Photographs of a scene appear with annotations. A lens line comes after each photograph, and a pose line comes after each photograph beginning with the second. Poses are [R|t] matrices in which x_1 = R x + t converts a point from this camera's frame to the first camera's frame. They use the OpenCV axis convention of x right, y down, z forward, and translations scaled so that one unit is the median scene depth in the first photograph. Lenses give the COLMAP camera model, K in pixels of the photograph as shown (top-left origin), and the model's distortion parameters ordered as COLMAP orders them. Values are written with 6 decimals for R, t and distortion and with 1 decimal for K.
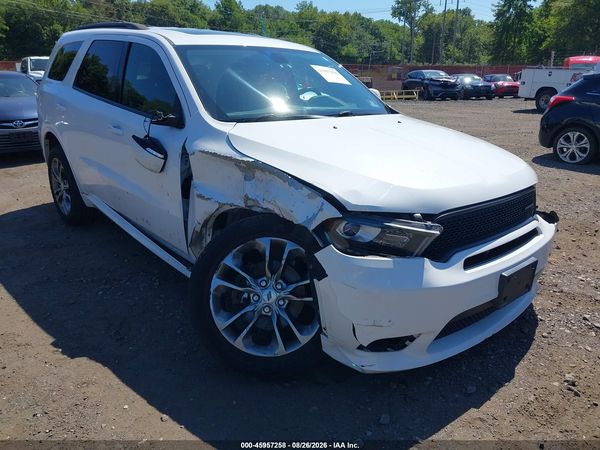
lens RADIAL K [[472.6, 0, 308.0], [0, 472.6, 226.3], [0, 0, 1]] dist [0.002931, -0.000079]
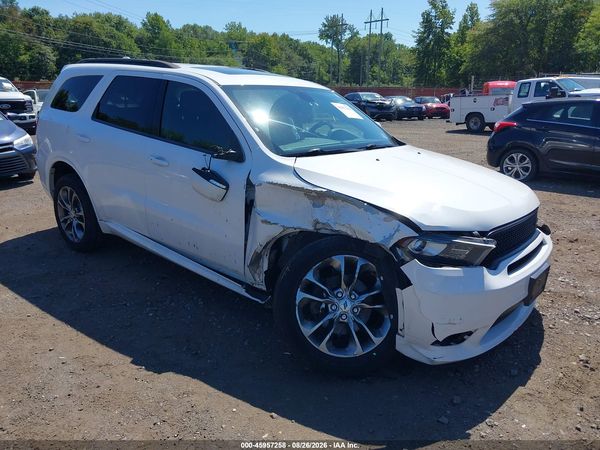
lens RADIAL K [[471.5, 0, 309.3], [0, 471.5, 224.8], [0, 0, 1]] dist [0.006634, -0.009718]
pose [[0.989707, -0.030382, 0.139849, -0.288592], [0.035957, 0.998649, -0.037509, -0.010195], [-0.138521, 0.042152, 0.989462, -0.134697]]
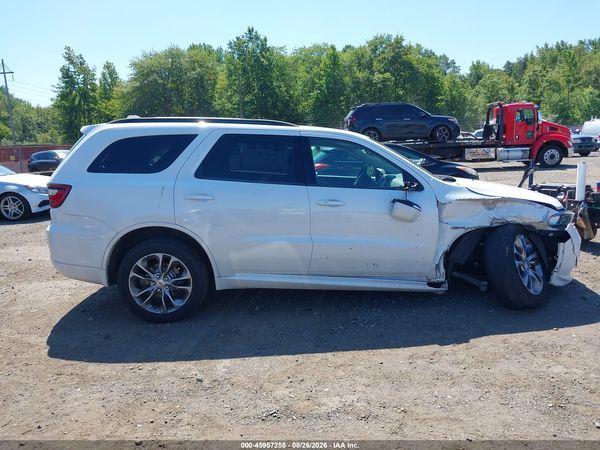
lens RADIAL K [[471.5, 0, 309.3], [0, 471.5, 224.8], [0, 0, 1]] dist [0.006634, -0.009718]
pose [[0.657502, -0.152833, 0.737789, -1.802837], [0.265188, 0.963497, -0.036741, -0.150078], [-0.705242, 0.219810, 0.674031, 0.256050]]
